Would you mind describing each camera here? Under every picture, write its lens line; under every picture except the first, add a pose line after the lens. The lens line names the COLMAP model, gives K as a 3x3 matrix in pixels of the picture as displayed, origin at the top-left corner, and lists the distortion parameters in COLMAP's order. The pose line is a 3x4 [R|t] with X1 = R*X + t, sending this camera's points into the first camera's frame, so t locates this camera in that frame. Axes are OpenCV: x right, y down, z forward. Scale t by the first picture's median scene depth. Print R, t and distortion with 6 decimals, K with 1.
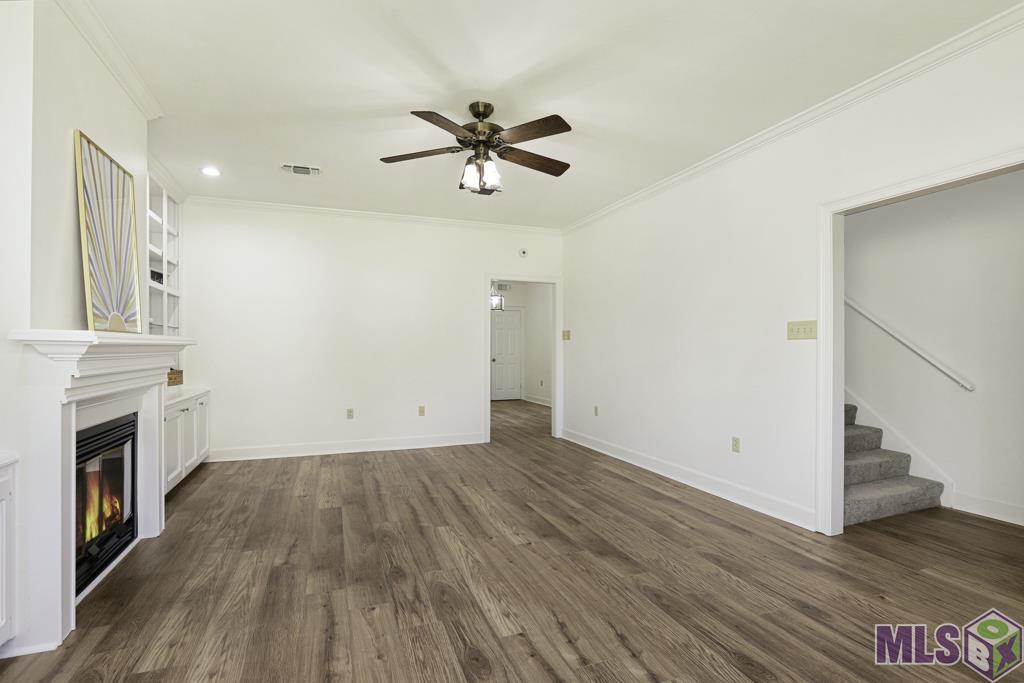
lens RADIAL K [[463.7, 0, 510.1], [0, 463.7, 343.7], [0, 0, 1]] dist [0.002447, 0.000287]
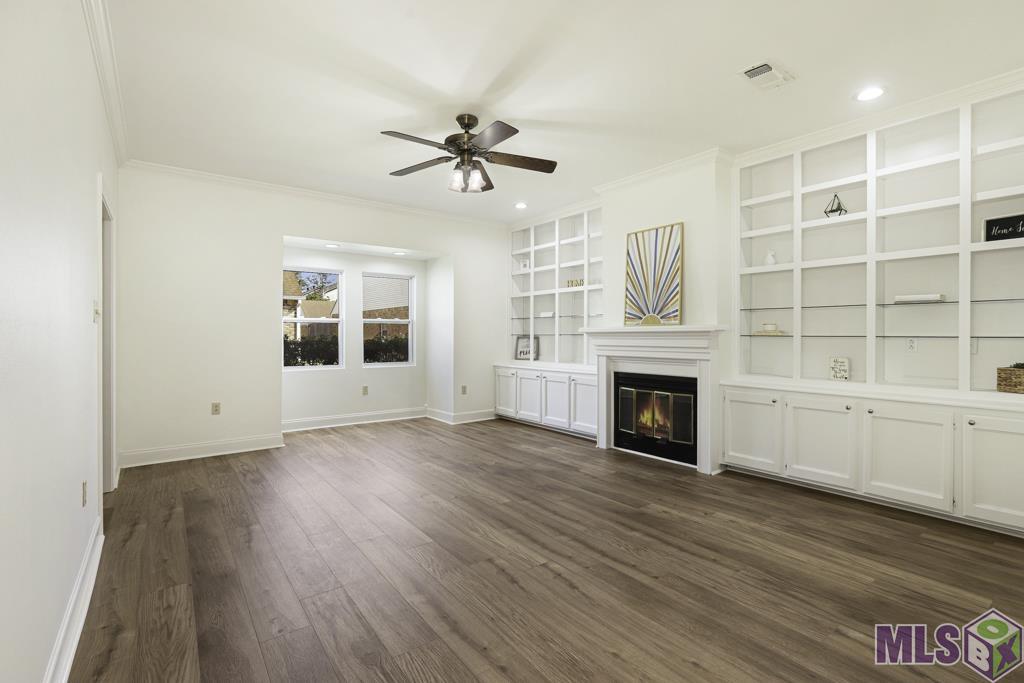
lens RADIAL K [[463.7, 0, 505.8], [0, 463.7, 340.5], [0, 0, 1]] dist [0.002447, 0.000287]
pose [[-0.961738, 0.004924, -0.273927, 0.126663], [0.004559, 0.999988, 0.001969, 0.019913], [0.273933, 0.000645, -0.961749, 1.758172]]
